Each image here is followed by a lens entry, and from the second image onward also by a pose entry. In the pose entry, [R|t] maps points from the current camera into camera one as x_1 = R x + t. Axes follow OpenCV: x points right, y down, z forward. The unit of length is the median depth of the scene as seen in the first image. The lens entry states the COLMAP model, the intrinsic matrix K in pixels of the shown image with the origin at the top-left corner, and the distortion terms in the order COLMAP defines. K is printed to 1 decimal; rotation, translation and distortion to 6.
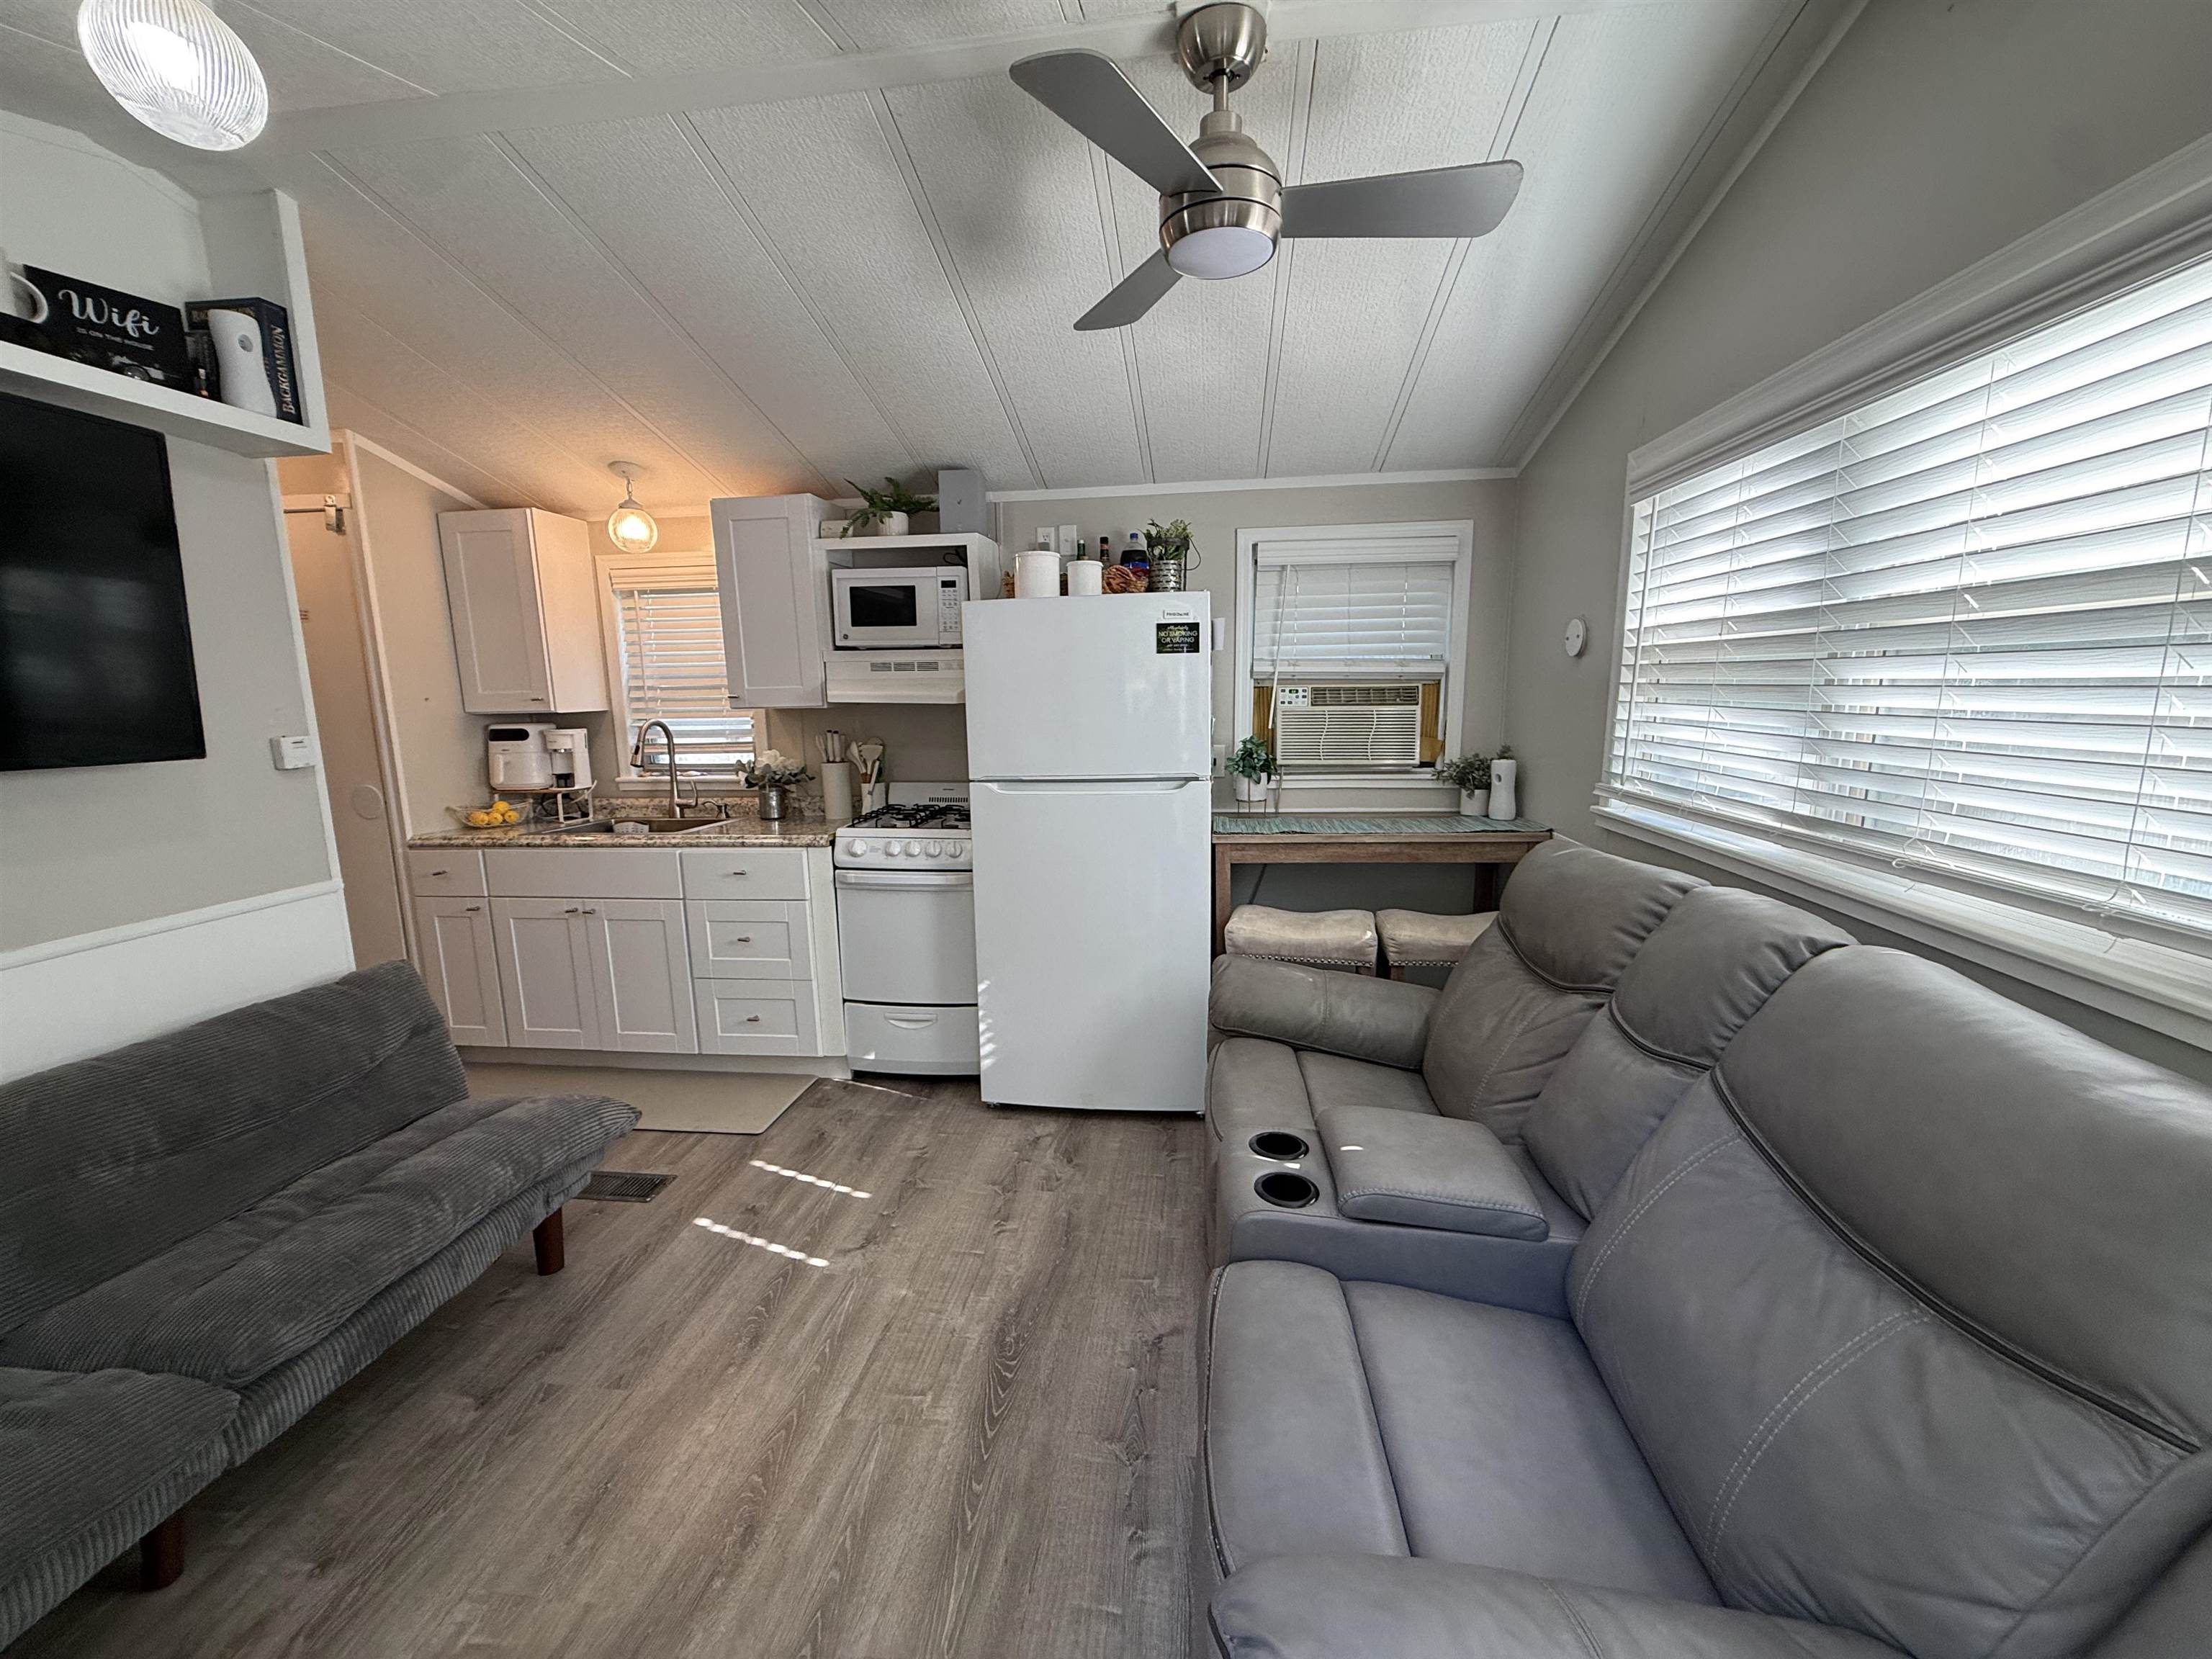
lens RADIAL K [[875.6, 0, 1096.7], [0, 875.6, 832.1], [0, 0, 1]] dist [0.002454, -0.000293]
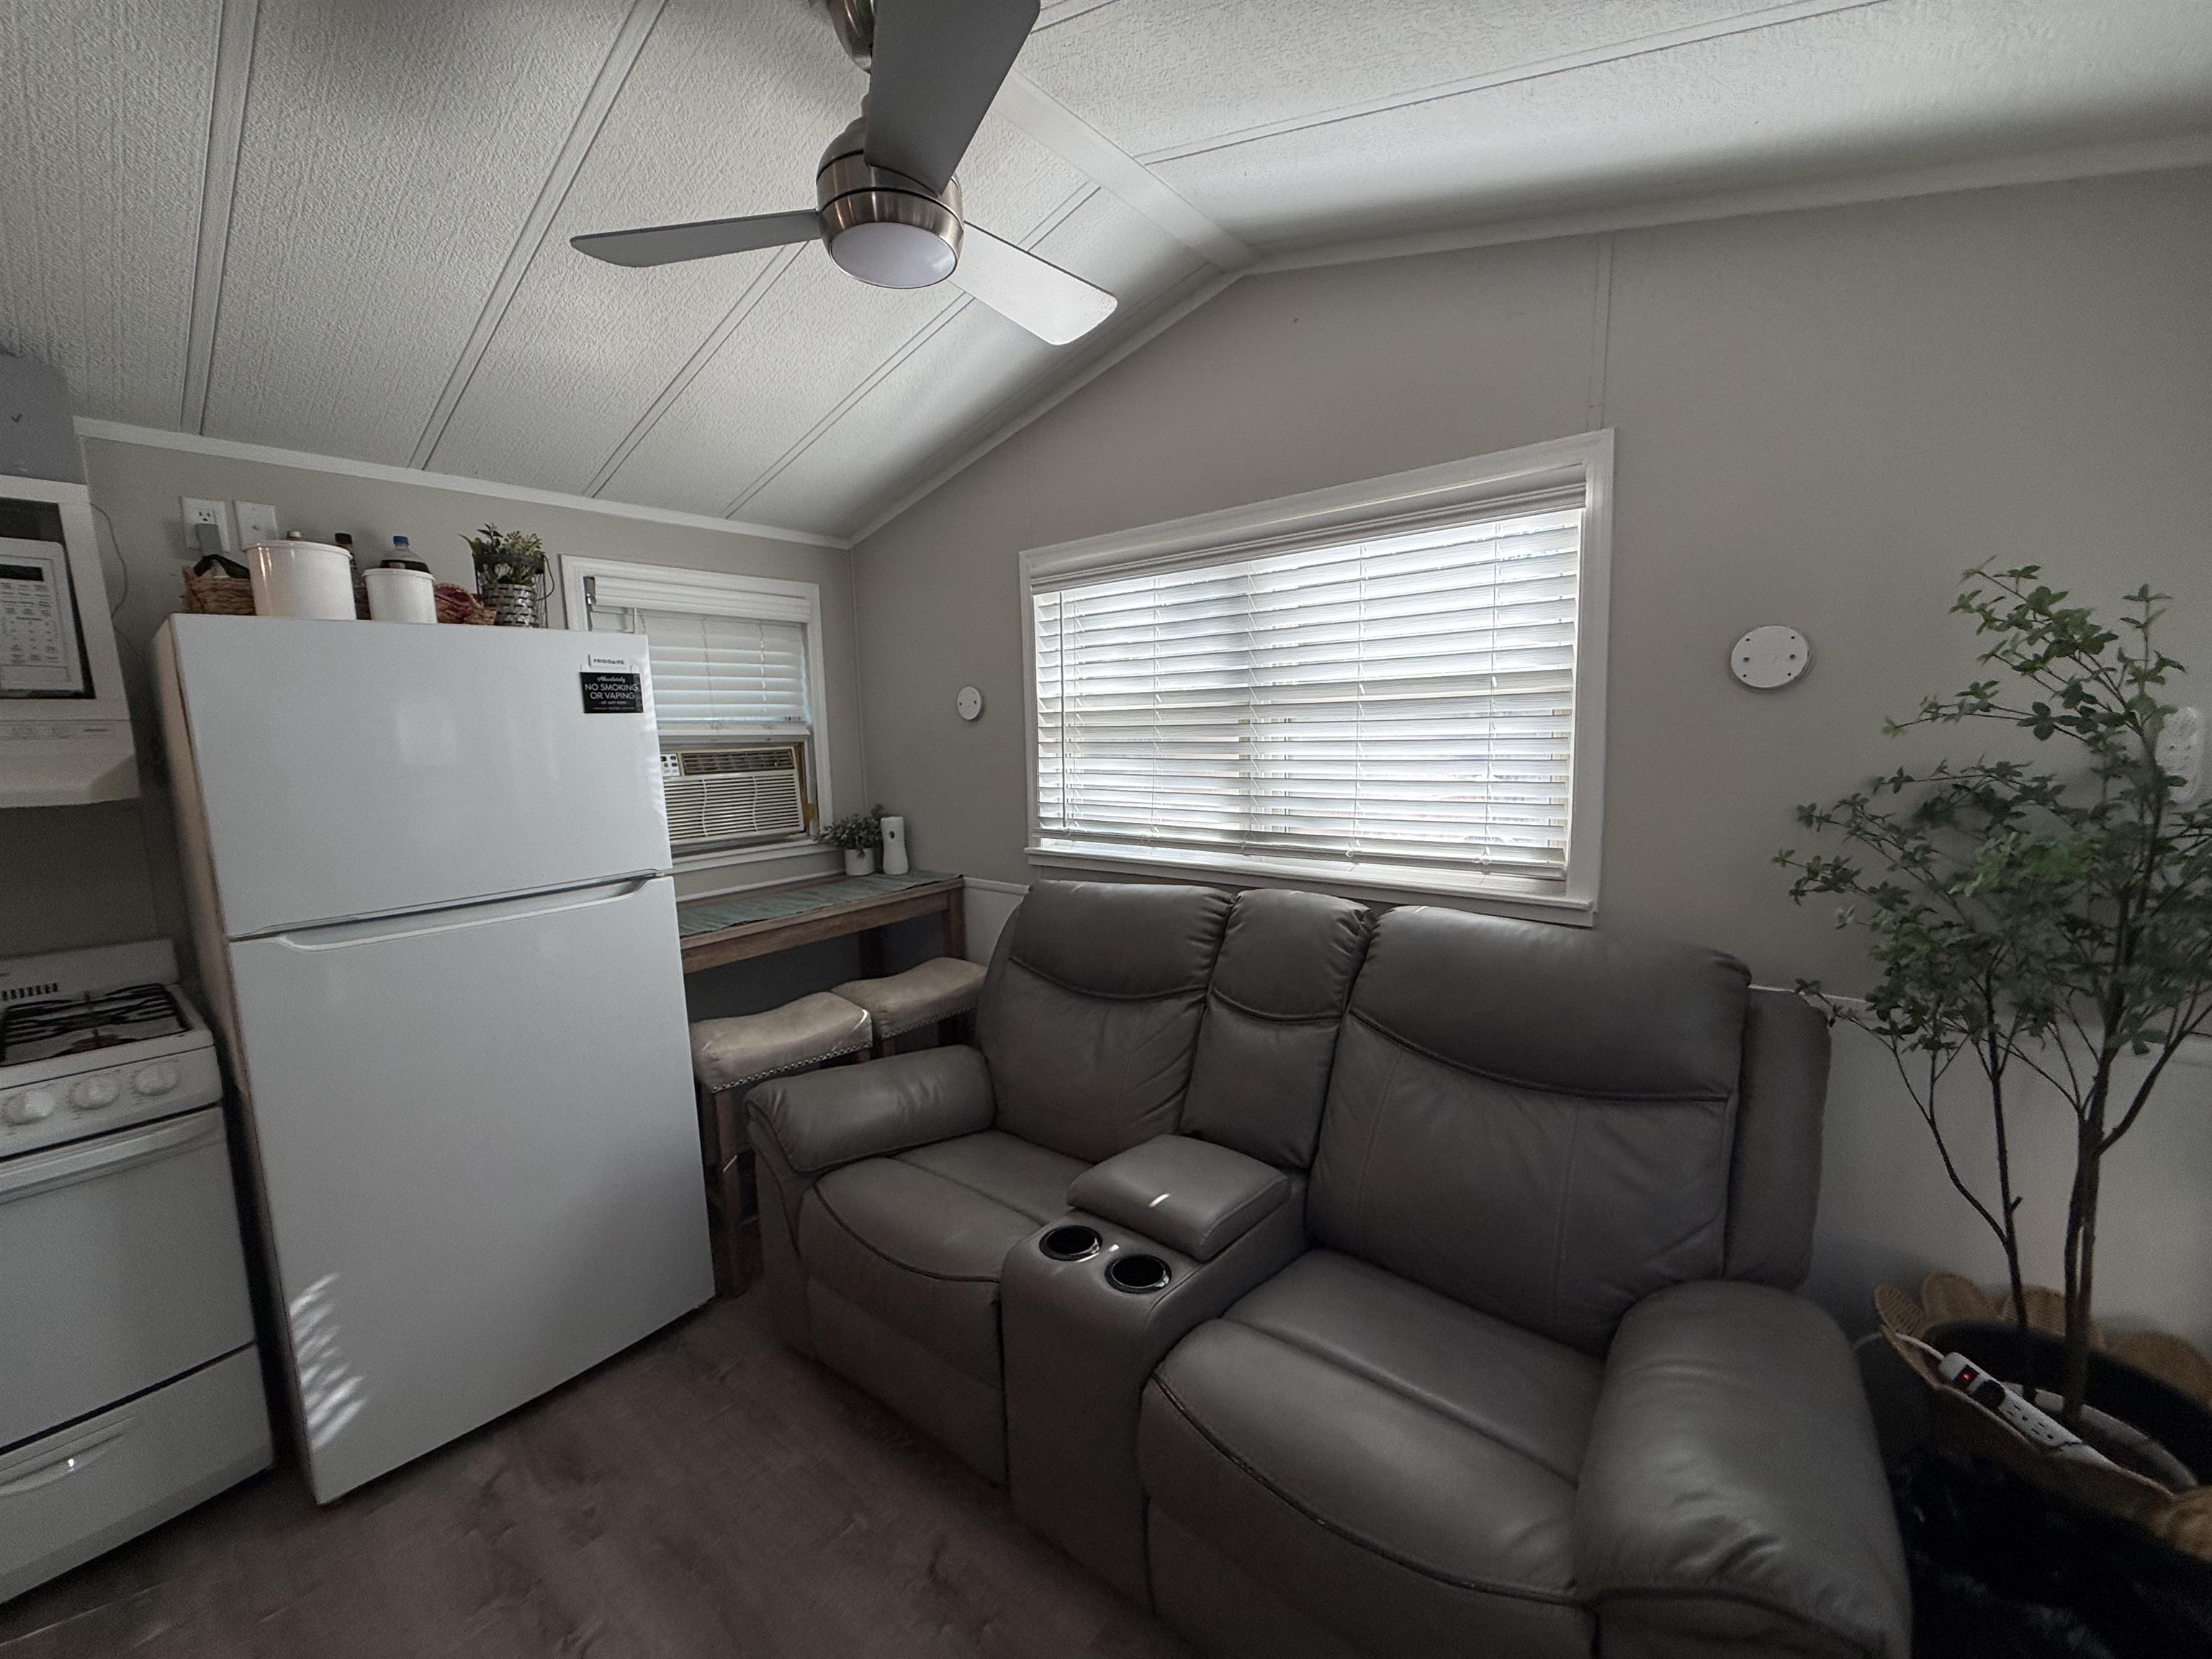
lens RADIAL K [[875.6, 0, 1096.7], [0, 875.6, 832.1], [0, 0, 1]] dist [0.002454, -0.000293]
pose [[0.542969, -0.102346, 0.833492, -0.266363], [0.158253, 0.987232, 0.018132, -0.043805], [-0.824706, 0.122058, 0.552233, 0.216816]]
